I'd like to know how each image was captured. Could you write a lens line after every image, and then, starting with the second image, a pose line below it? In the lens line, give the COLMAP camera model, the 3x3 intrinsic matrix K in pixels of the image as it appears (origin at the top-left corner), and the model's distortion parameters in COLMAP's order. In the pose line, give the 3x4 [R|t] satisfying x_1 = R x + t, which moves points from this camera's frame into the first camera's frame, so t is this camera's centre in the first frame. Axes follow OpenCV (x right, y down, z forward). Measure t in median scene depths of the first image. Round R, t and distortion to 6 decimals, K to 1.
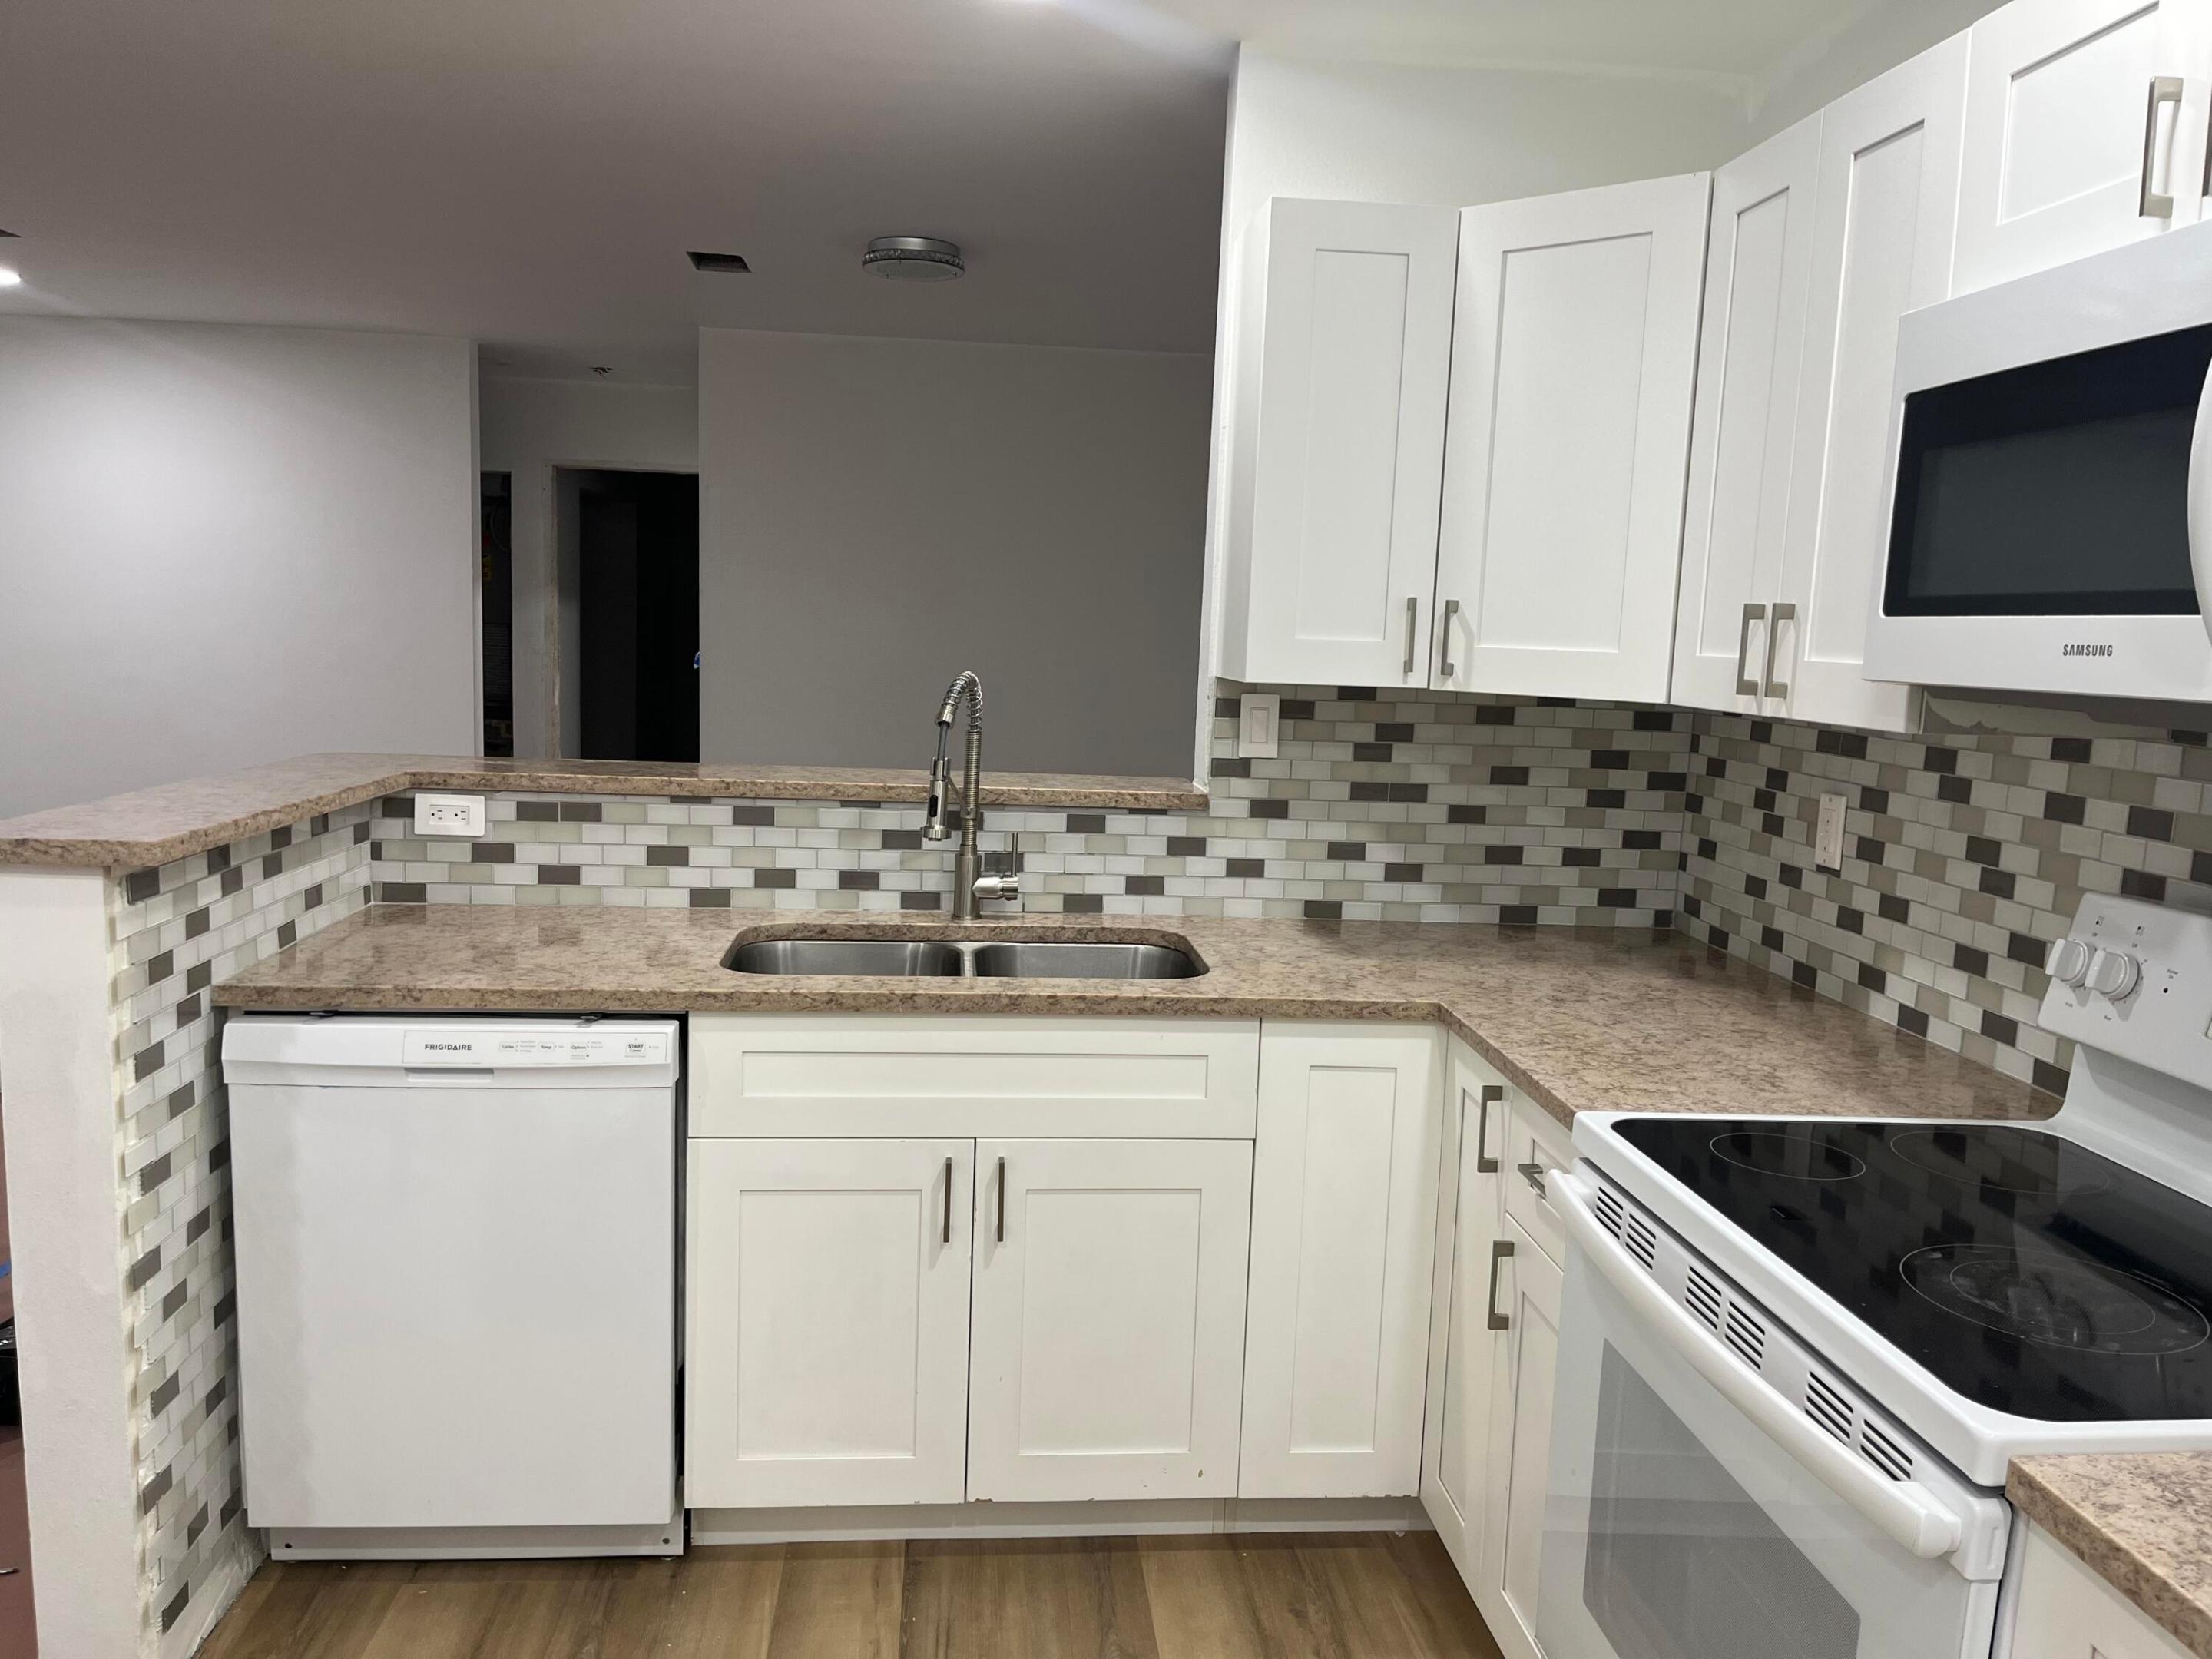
lens RADIAL K [[1681.9, 0, 1096.2], [0, 1681.9, 830.6], [0, 0, 1]] dist [0.079122, -0.085942]
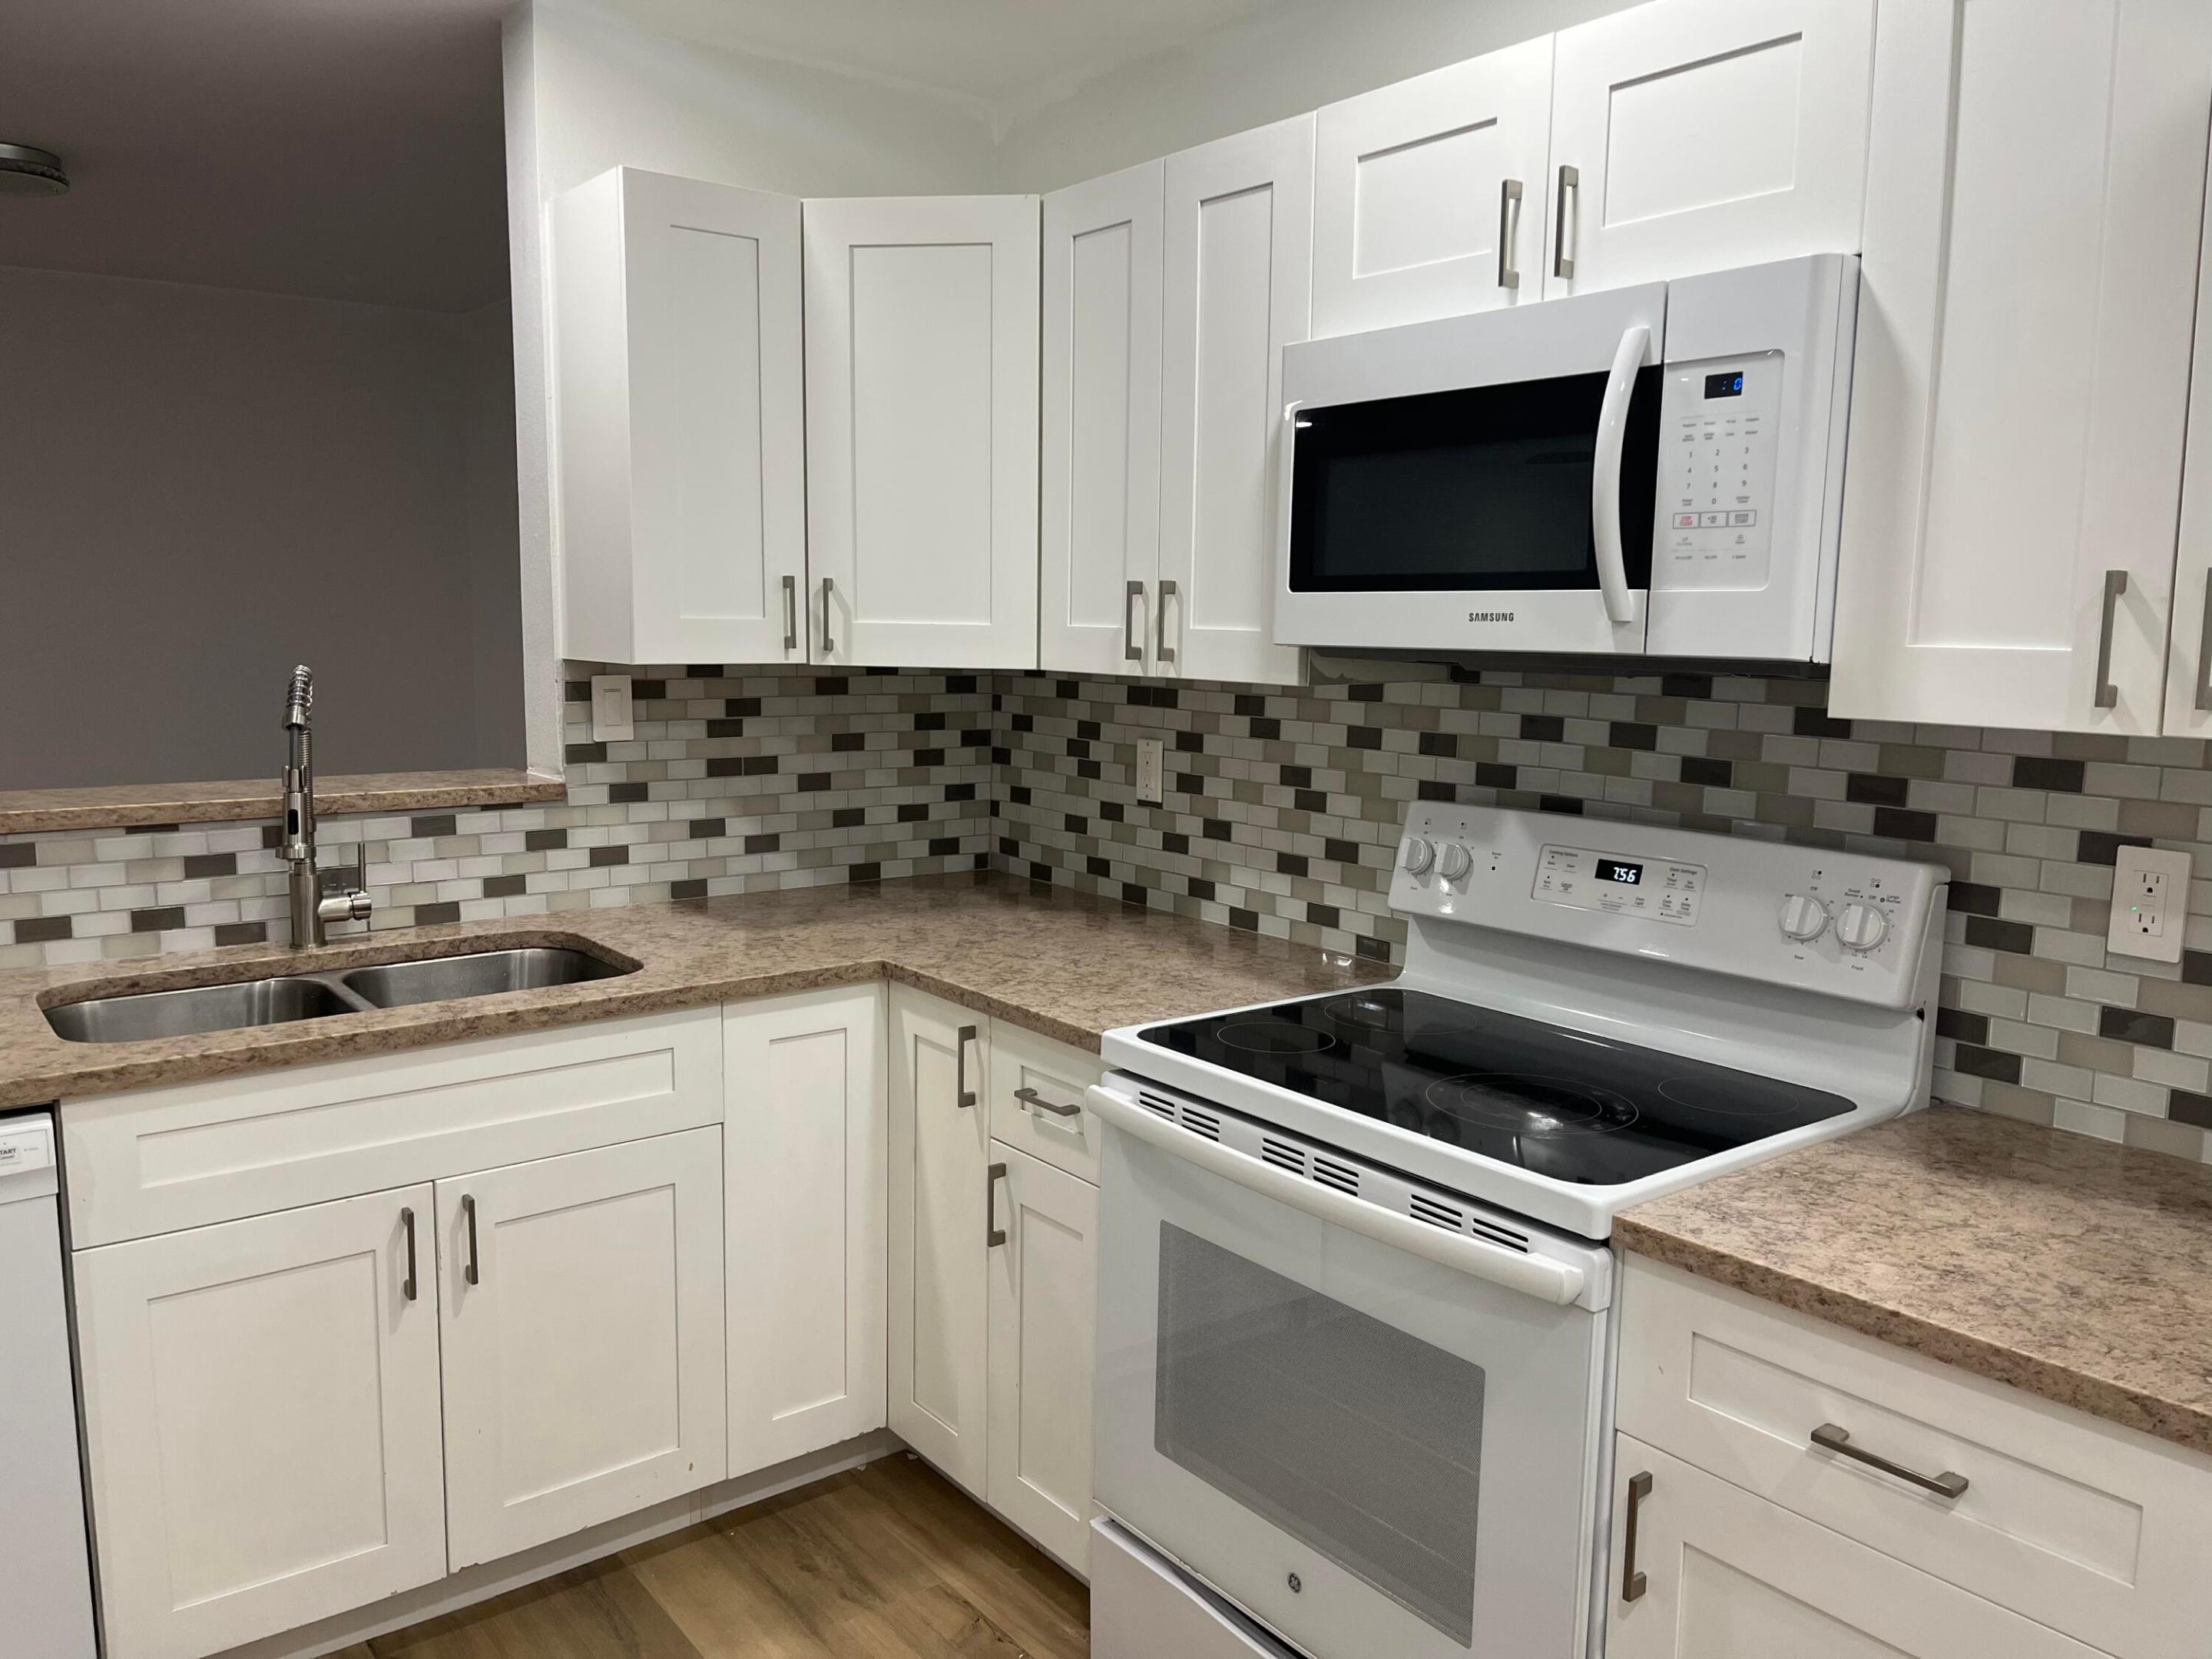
lens RADIAL K [[1681.9, 0, 1086.9], [0, 1681.9, 827.3], [0, 0, 1]] dist [0.079122, -0.085942]
pose [[0.843585, -0.096844, 0.528191, -0.234455], [0.086011, 0.995272, 0.045114, -0.017593], [-0.530063, 0.007372, 0.847926, 0.034455]]
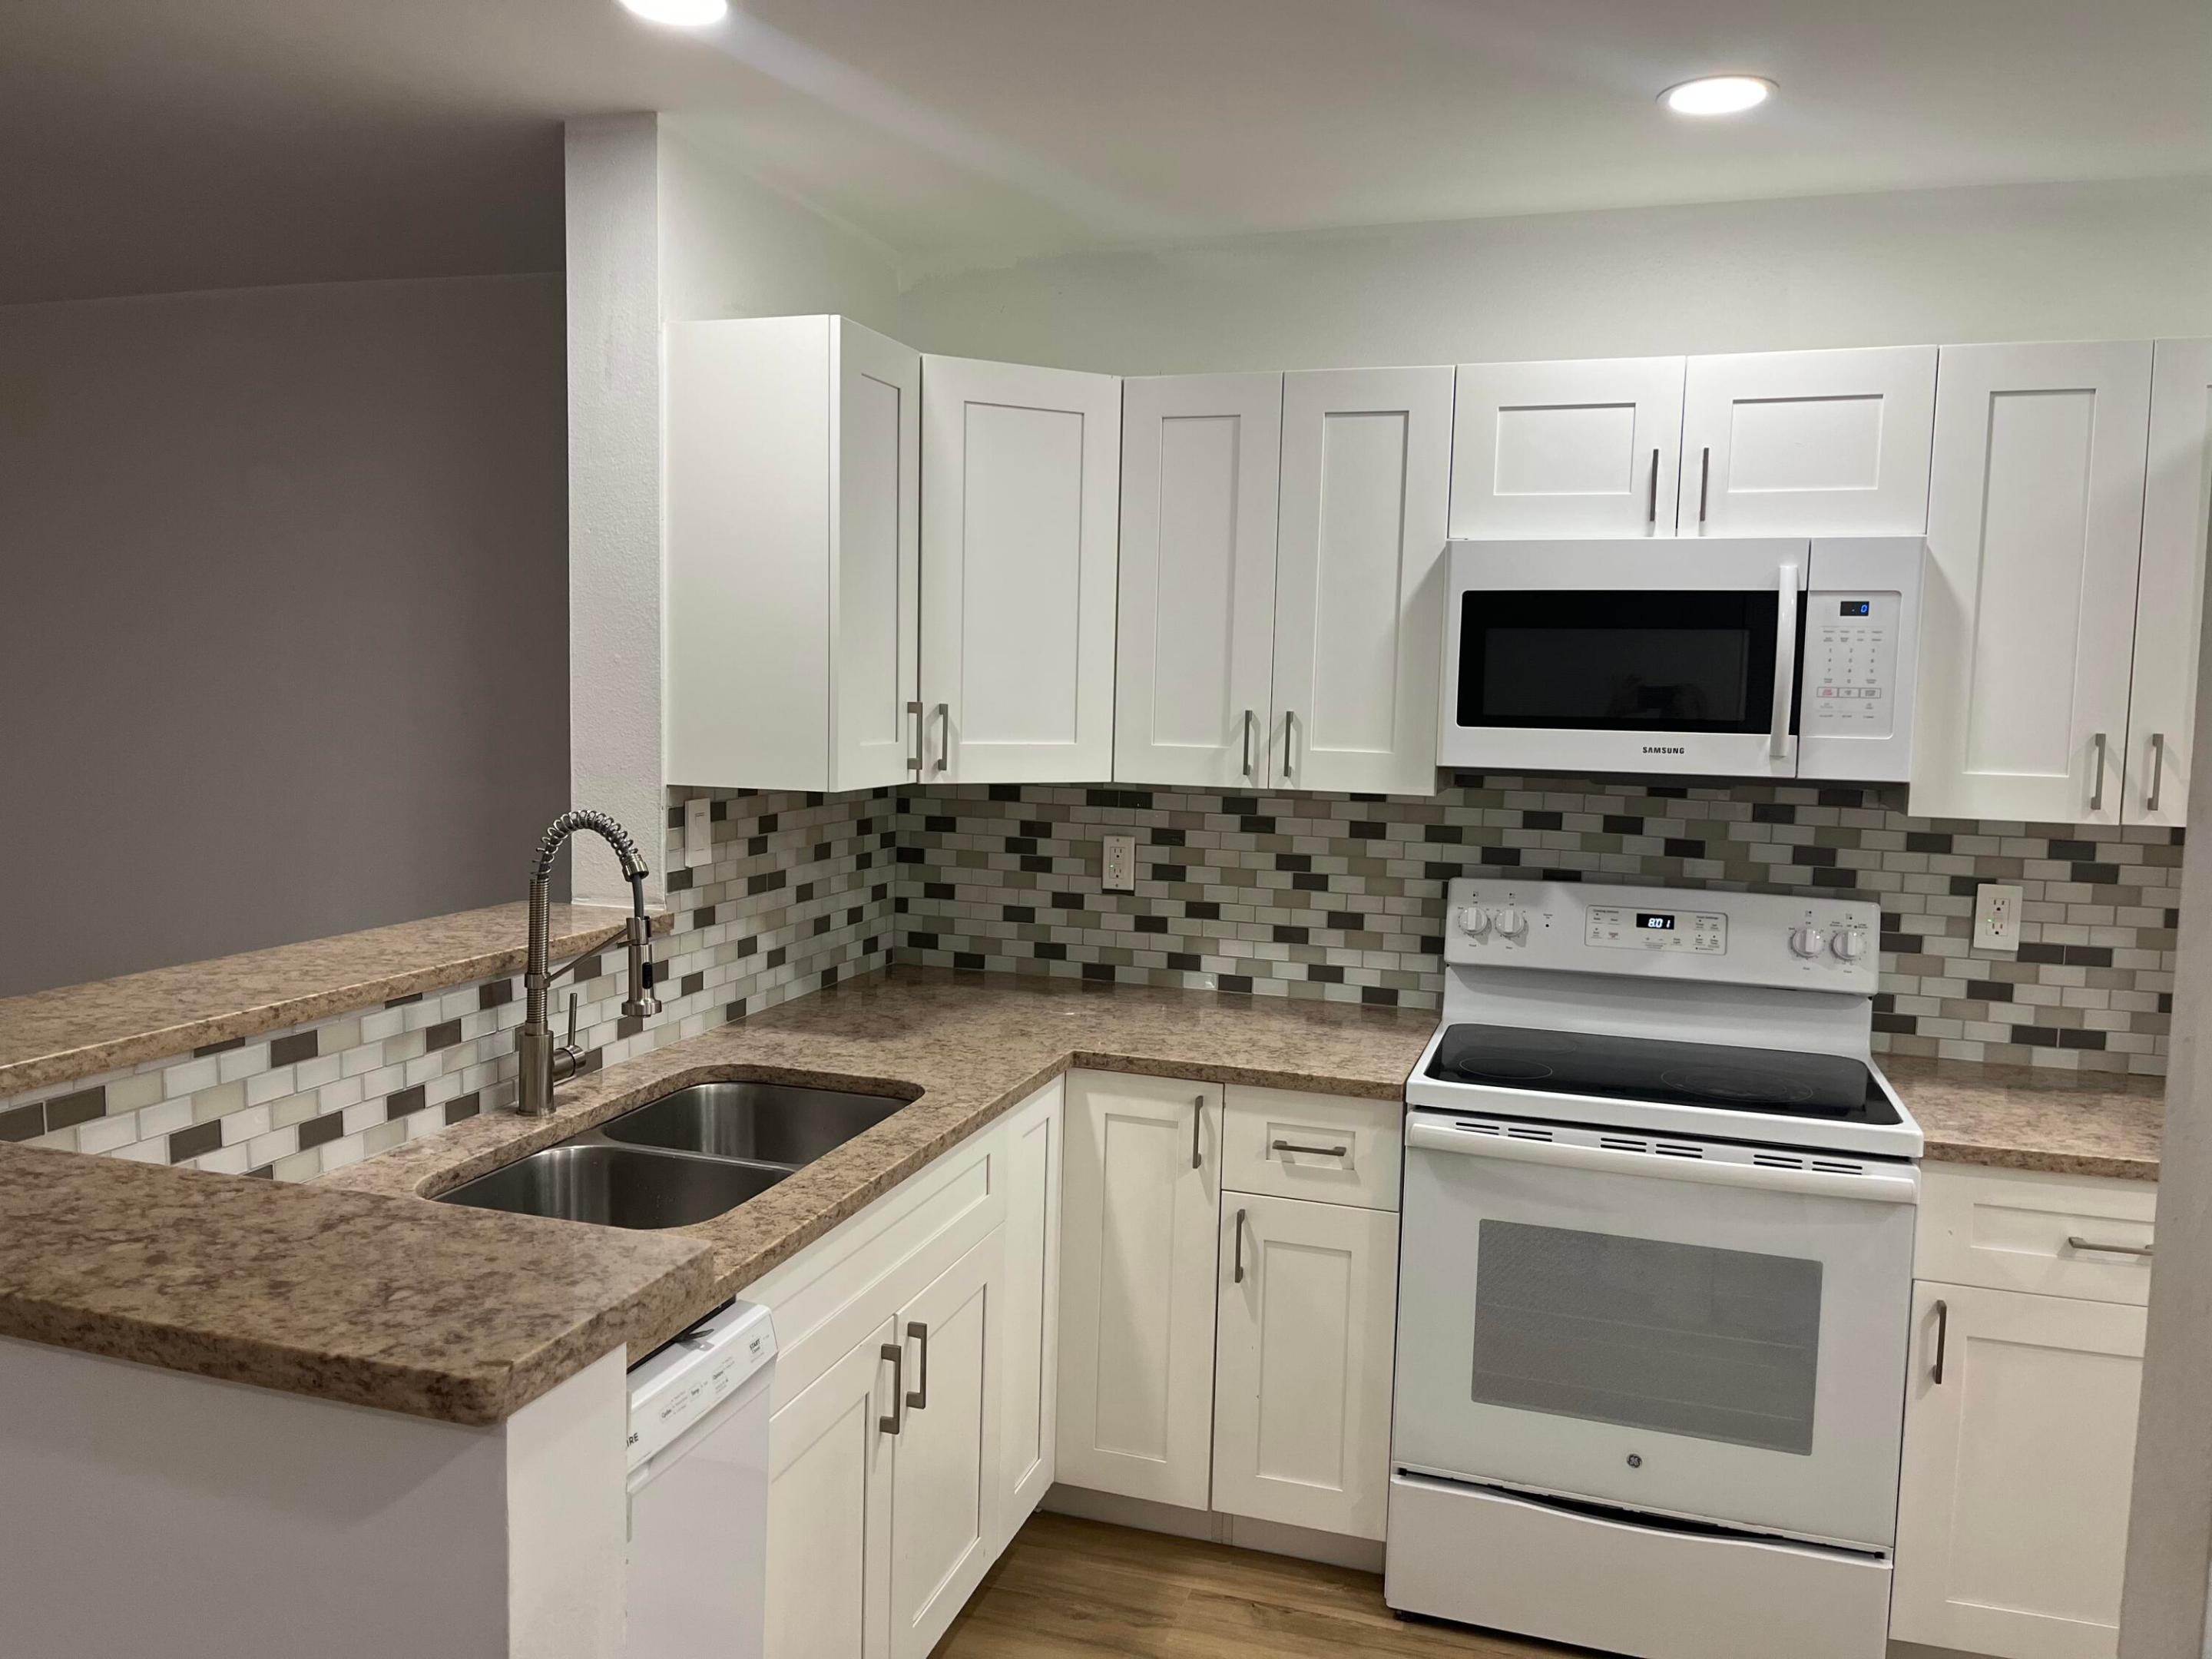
lens RADIAL K [[1681.9, 0, 1097.0], [0, 1681.9, 823.4], [0, 0, 1]] dist [0.079122, -0.085942]
pose [[0.390320, -0.110852, 0.913981, -0.829016], [0.106116, 0.991526, 0.074940, -0.138766], [-0.914543, 0.067737, 0.398776, 0.497535]]
